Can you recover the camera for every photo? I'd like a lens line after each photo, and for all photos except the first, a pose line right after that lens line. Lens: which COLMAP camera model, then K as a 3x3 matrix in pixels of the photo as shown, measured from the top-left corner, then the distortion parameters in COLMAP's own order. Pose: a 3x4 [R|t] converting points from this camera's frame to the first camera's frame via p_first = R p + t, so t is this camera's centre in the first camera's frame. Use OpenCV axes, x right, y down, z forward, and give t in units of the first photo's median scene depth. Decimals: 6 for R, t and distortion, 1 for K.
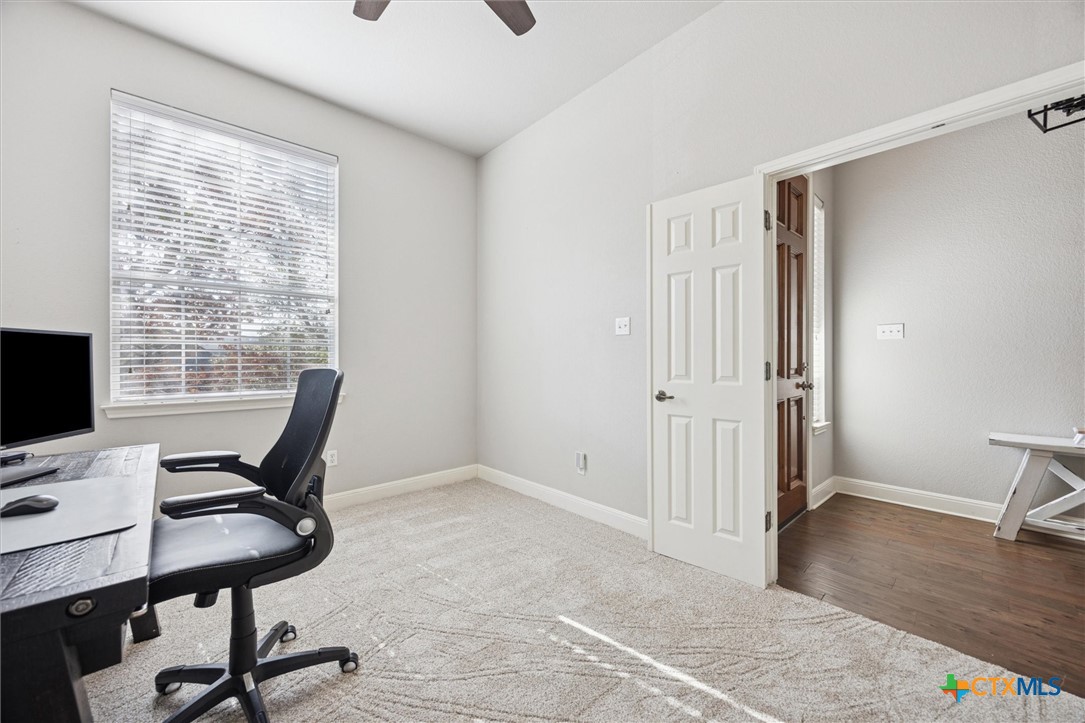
lens RADIAL K [[421.0, 0, 546.7], [0, 421.0, 357.2], [0, 0, 1]] dist [-0.003649, -0.000270]
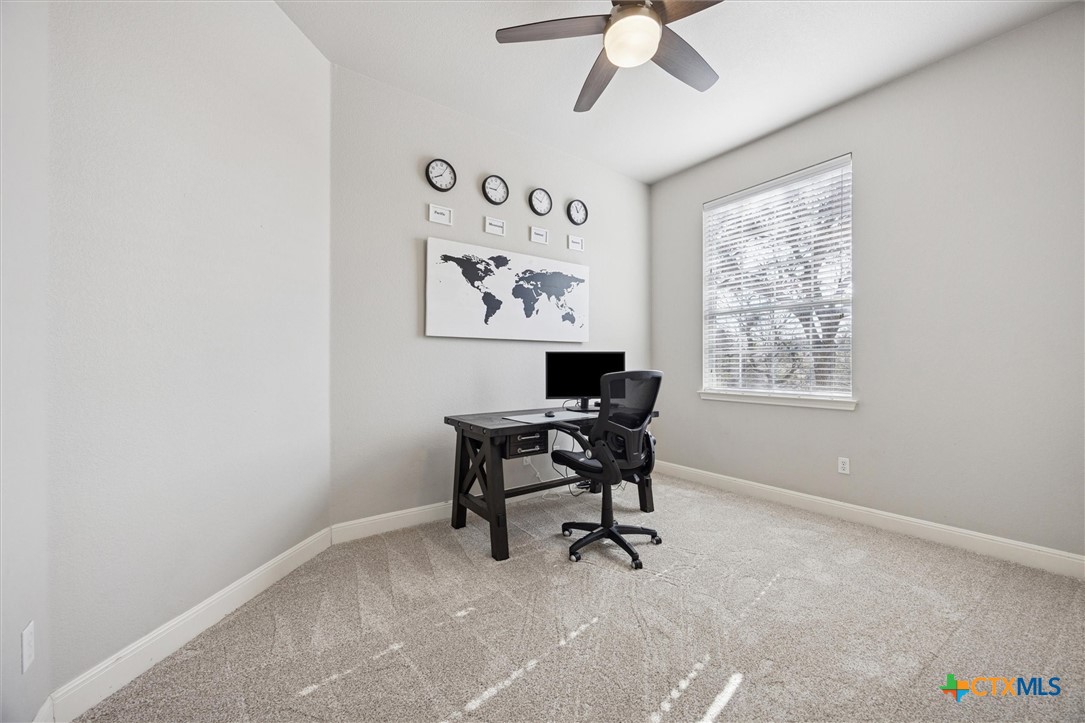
lens RADIAL K [[421.0, 0, 546.7], [0, 421.0, 363.9], [0, 0, 1]] dist [-0.003649, -0.000270]
pose [[-0.124594, 0.007273, -0.992181, 0.655263], [0.005755, 0.999962, 0.006607, -0.008942], [0.992191, -0.004887, -0.124631, 0.523150]]
